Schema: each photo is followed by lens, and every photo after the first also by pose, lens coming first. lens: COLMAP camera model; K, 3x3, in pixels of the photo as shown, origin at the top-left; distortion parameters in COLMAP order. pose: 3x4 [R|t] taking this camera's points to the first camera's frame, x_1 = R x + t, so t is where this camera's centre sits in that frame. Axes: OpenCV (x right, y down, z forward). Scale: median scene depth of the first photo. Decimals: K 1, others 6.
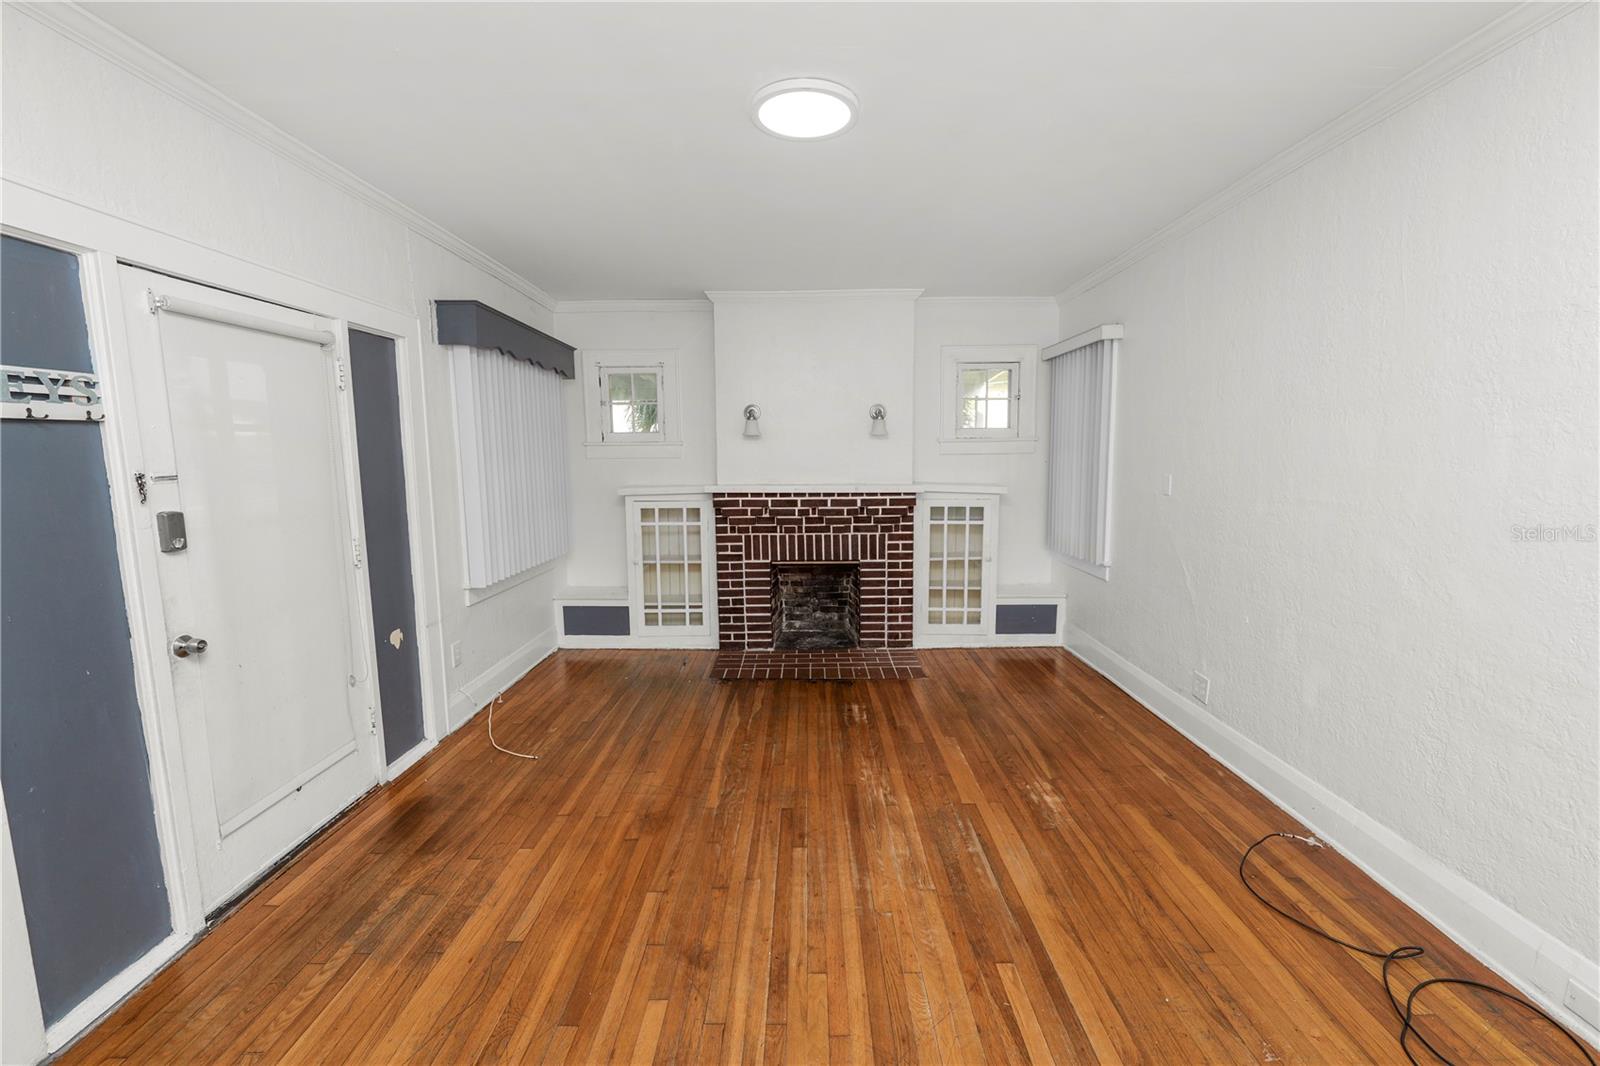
lens RADIAL K [[651.2, 0, 804.5], [0, 651.2, 532.6], [0, 0, 1]] dist [-0.011677, 0.000362]
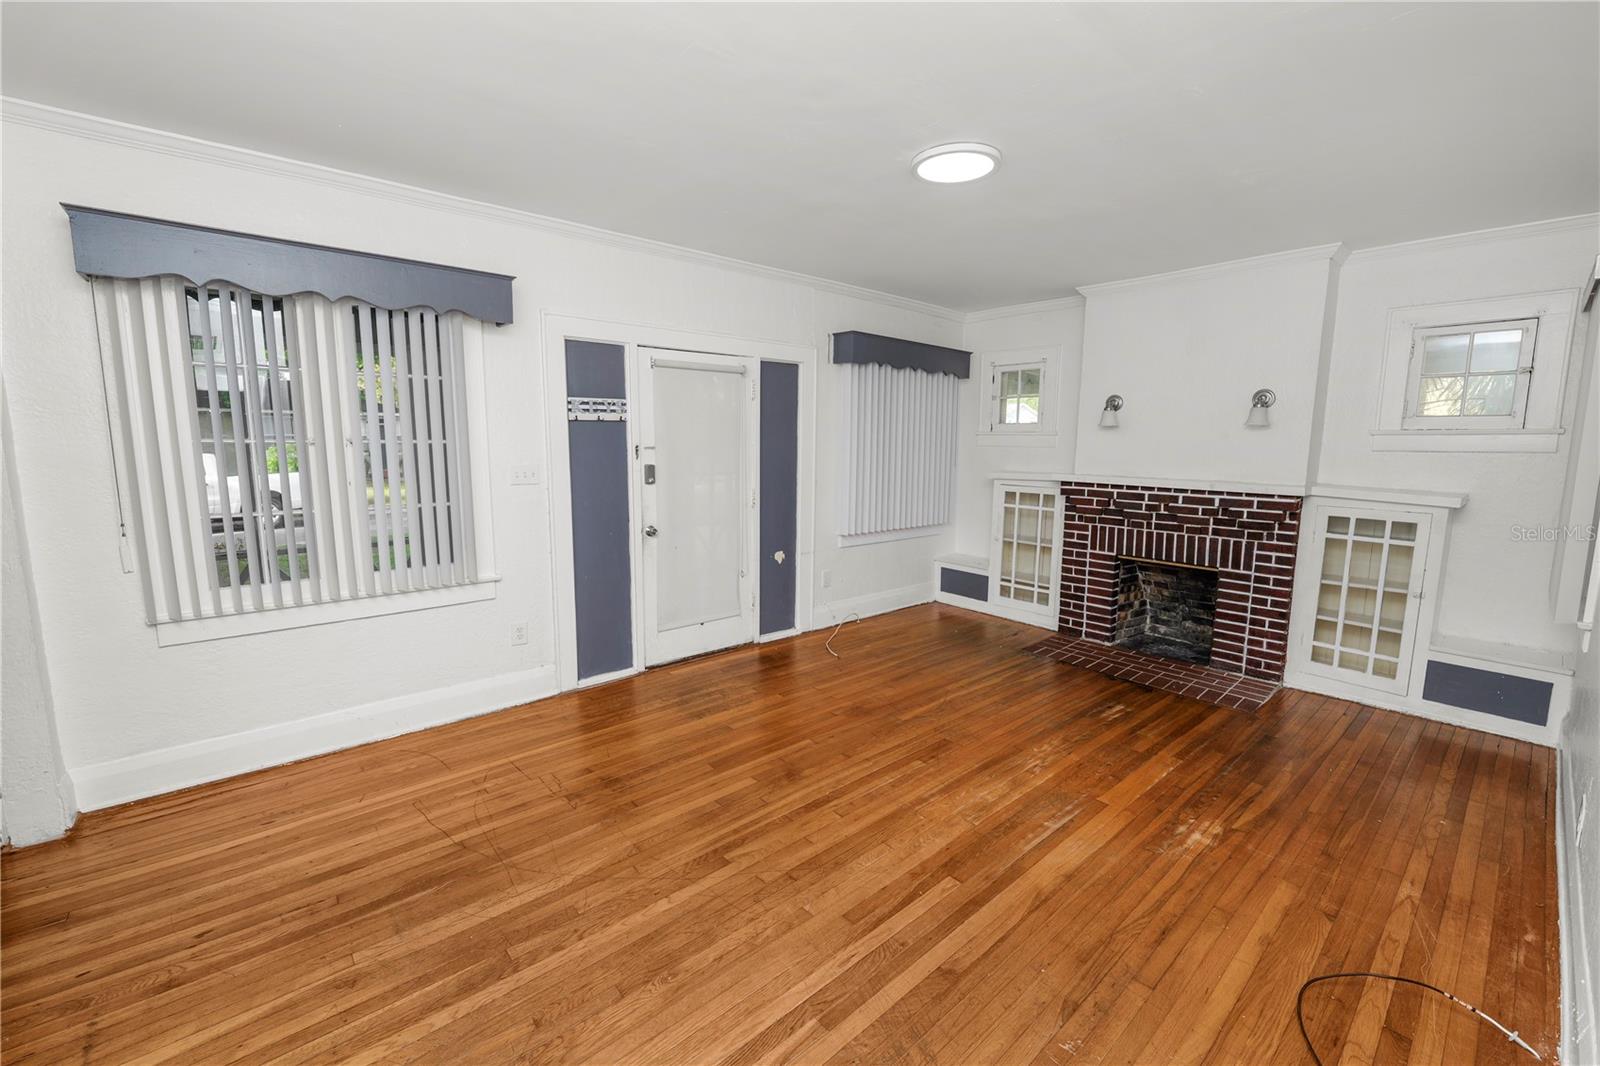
lens RADIAL K [[651.2, 0, 801.4], [0, 651.2, 526.8], [0, 0, 1]] dist [-0.011677, 0.000362]
pose [[0.658762, 0.112857, -0.743839, 0.519121], [-0.107332, 0.992670, 0.055554, -0.001411], [0.744656, 0.043241, 0.666046, -0.008249]]
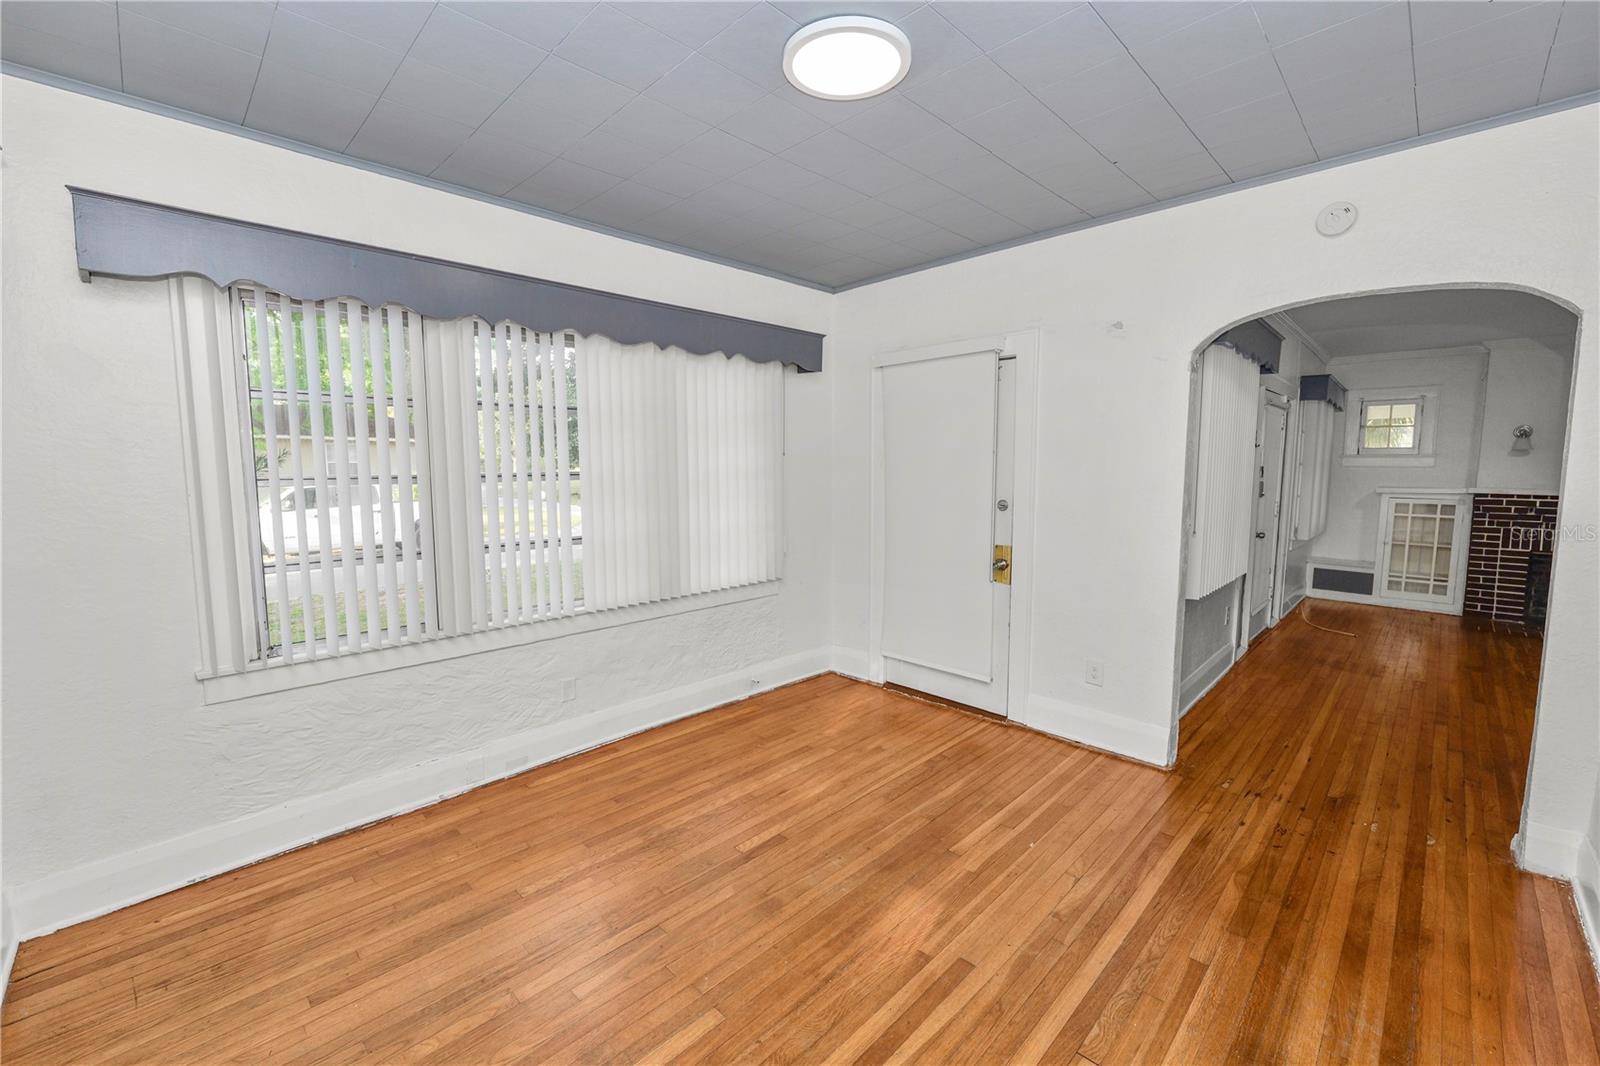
lens RADIAL K [[651.2, 0, 801.0], [0, 651.2, 528.4], [0, 0, 1]] dist [-0.011677, 0.000362]
pose [[0.708457, 0.078543, -0.701370, -0.264270], [-0.095531, 0.995314, 0.014964, 0.167419], [0.699259, 0.056401, 0.712640, -1.221762]]
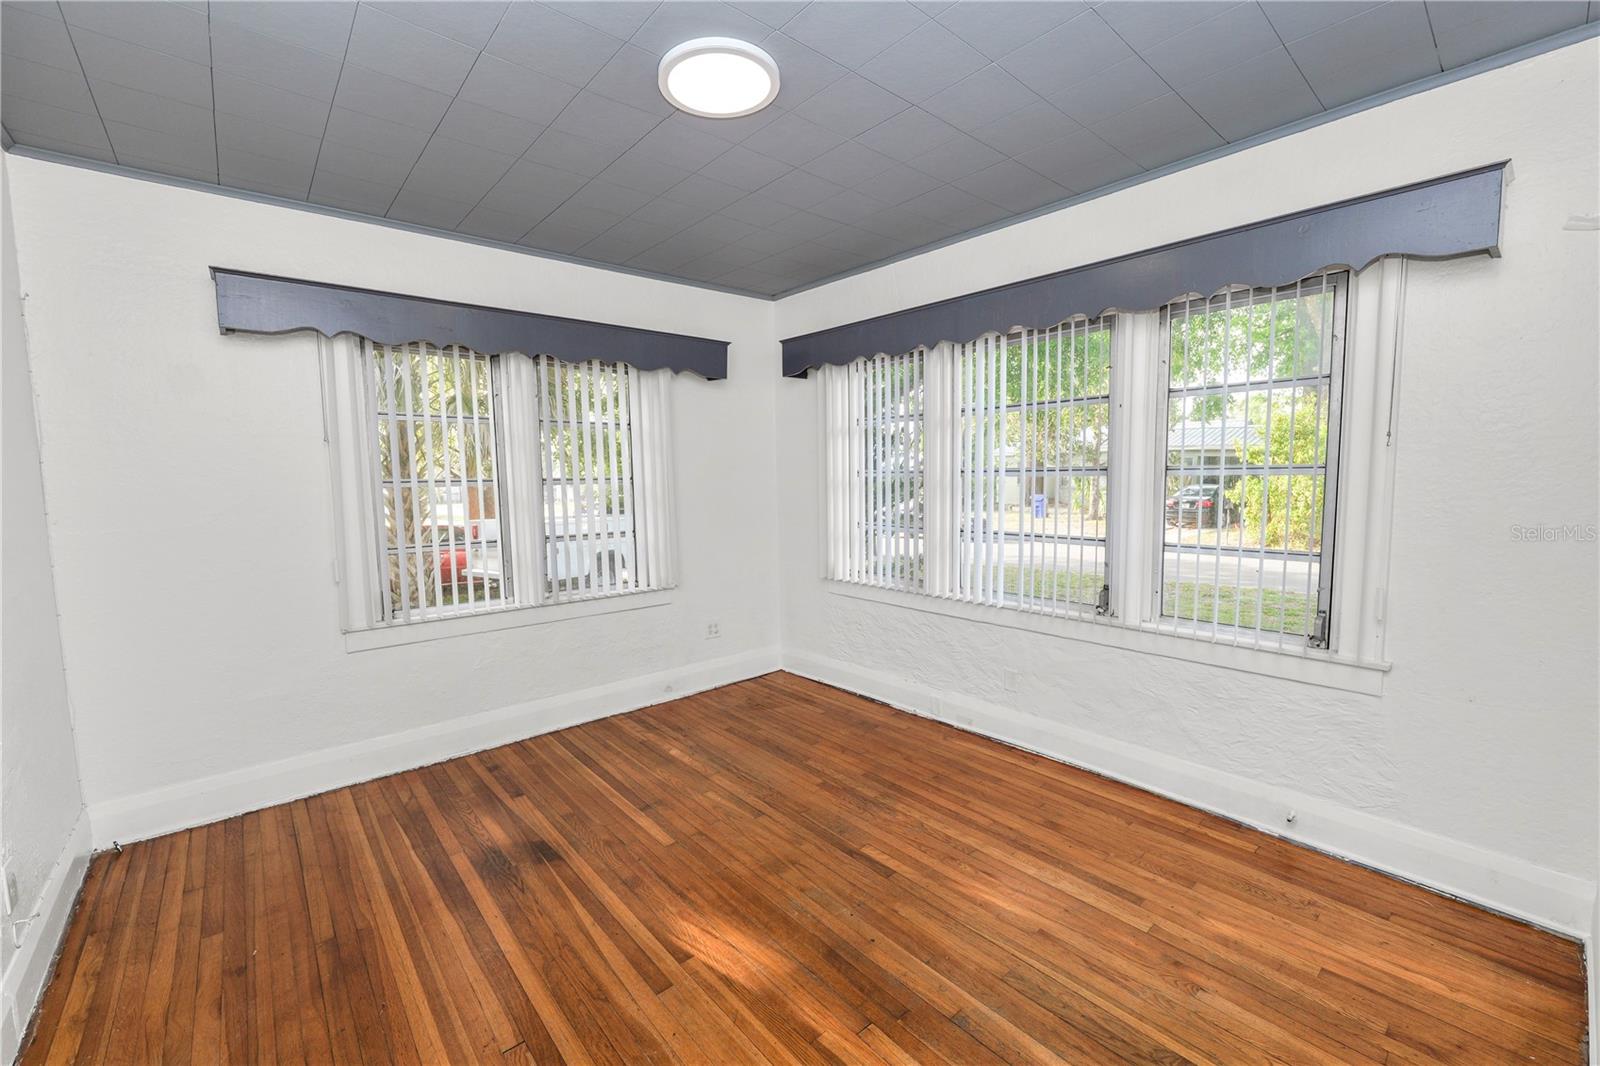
lens RADIAL K [[651.2, 0, 799.0], [0, 651.2, 523.7], [0, 0, 1]] dist [-0.011677, 0.000362]
pose [[-0.753117, 0.078321, -0.653208, -0.292502], [-0.060239, 0.980508, 0.187018, 0.051090], [0.655123, 0.180196, -0.733719, -0.281185]]
